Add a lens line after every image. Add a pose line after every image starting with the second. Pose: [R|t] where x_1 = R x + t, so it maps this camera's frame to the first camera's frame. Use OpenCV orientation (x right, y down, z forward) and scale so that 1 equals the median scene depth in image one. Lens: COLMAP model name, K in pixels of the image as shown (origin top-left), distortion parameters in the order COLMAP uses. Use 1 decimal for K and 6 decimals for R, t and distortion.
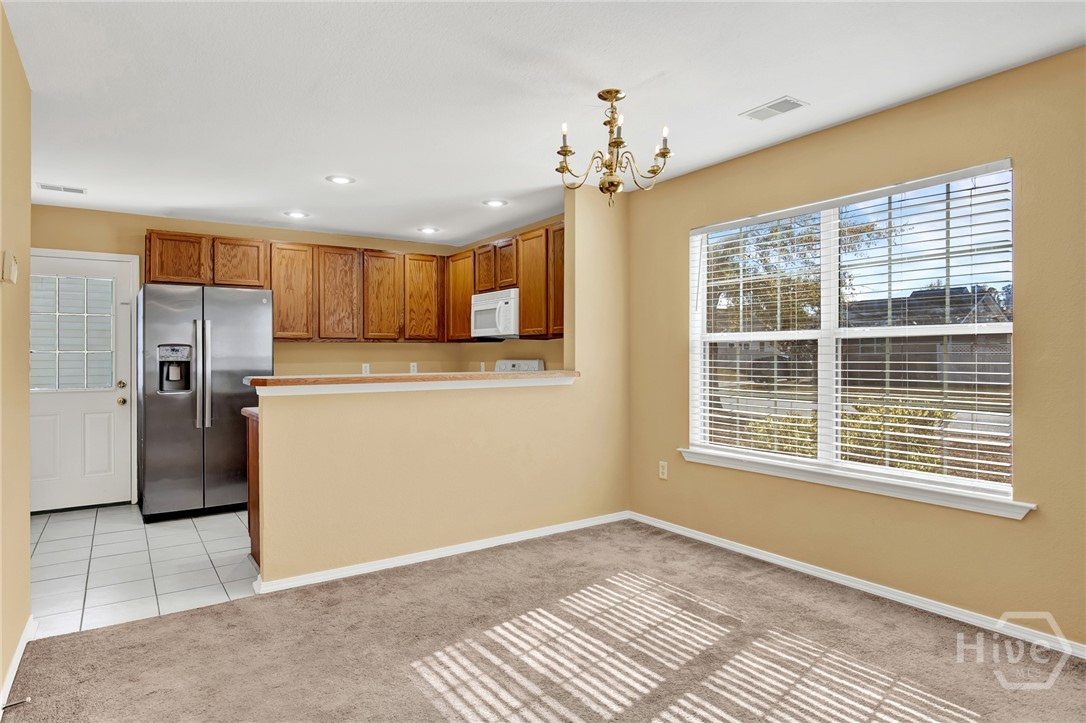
lens RADIAL K [[612.3, 0, 543.0], [0, 612.3, 355.7], [0, 0, 1]] dist [-0.001378, -0.000511]
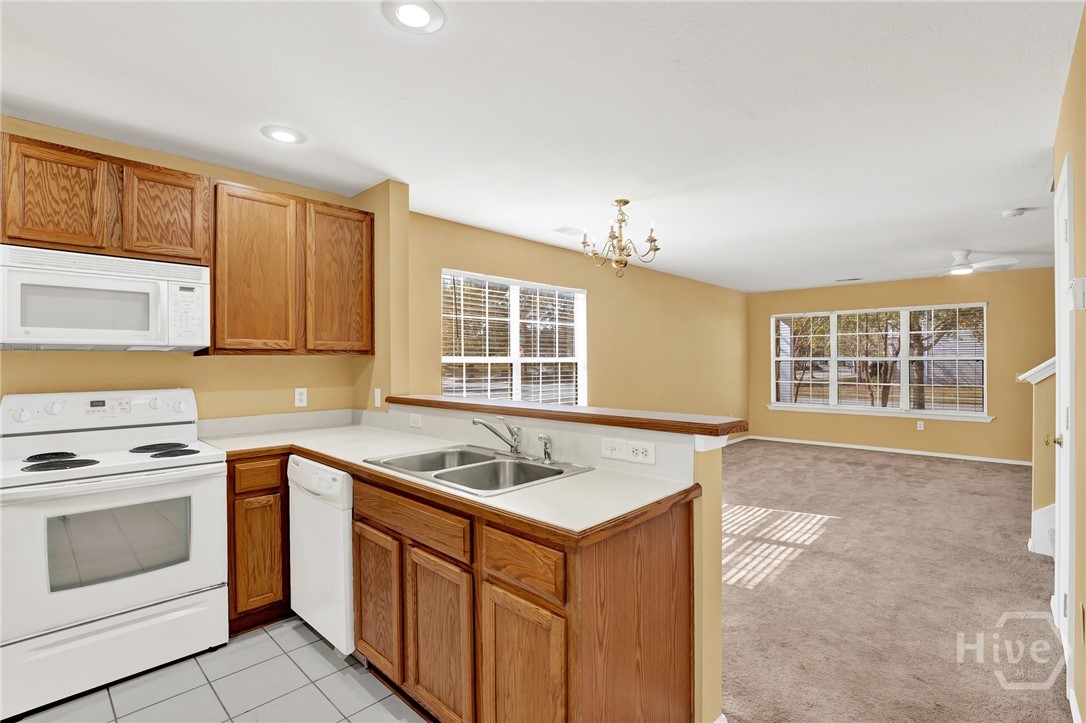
lens RADIAL K [[503.1, 0, 544.9], [0, 503.1, 361.4], [0, 0, 1]] dist [-0.025621, -0.000137]
pose [[-0.204006, 0.010630, 0.978912, -1.013837], [0.006861, 0.999932, -0.009428, -0.020913], [-0.978946, 0.004793, -0.204065, 1.366429]]
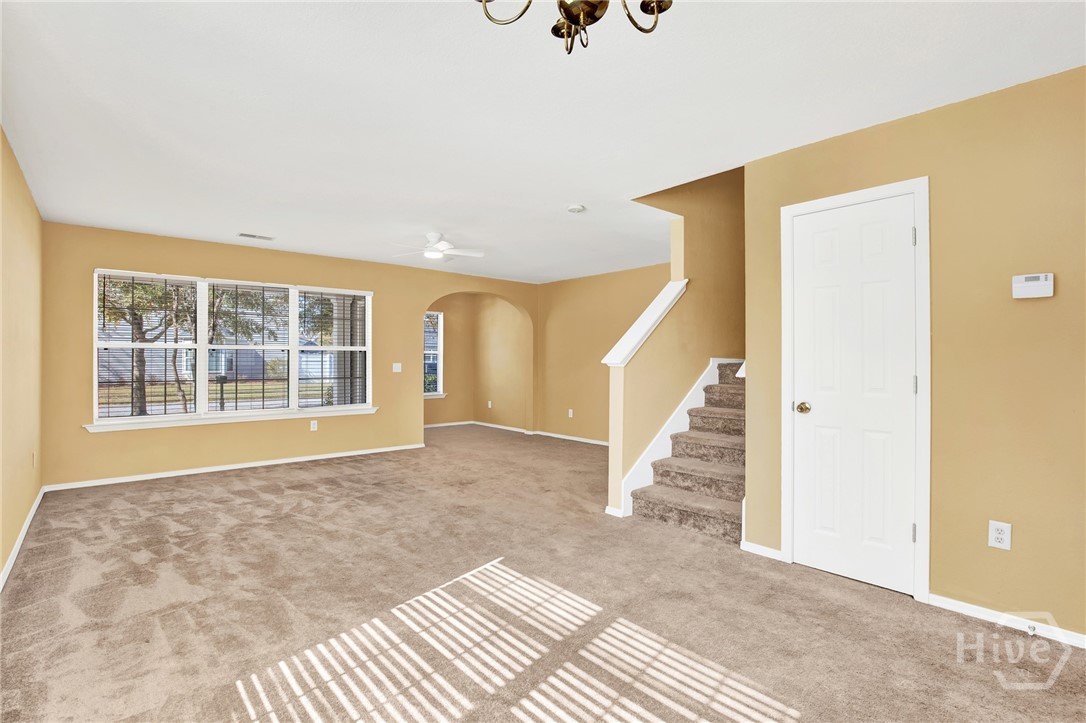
lens RADIAL K [[514.0, 0, 547.3], [0, 514.0, 358.2], [0, 0, 1]] dist [-0.027347, 0.000133]
pose [[-0.993256, 0.005876, -0.115794, 0.173237], [0.006074, 0.999981, -0.001349, 0.006162], [0.115784, -0.002043, -0.993272, 1.325682]]
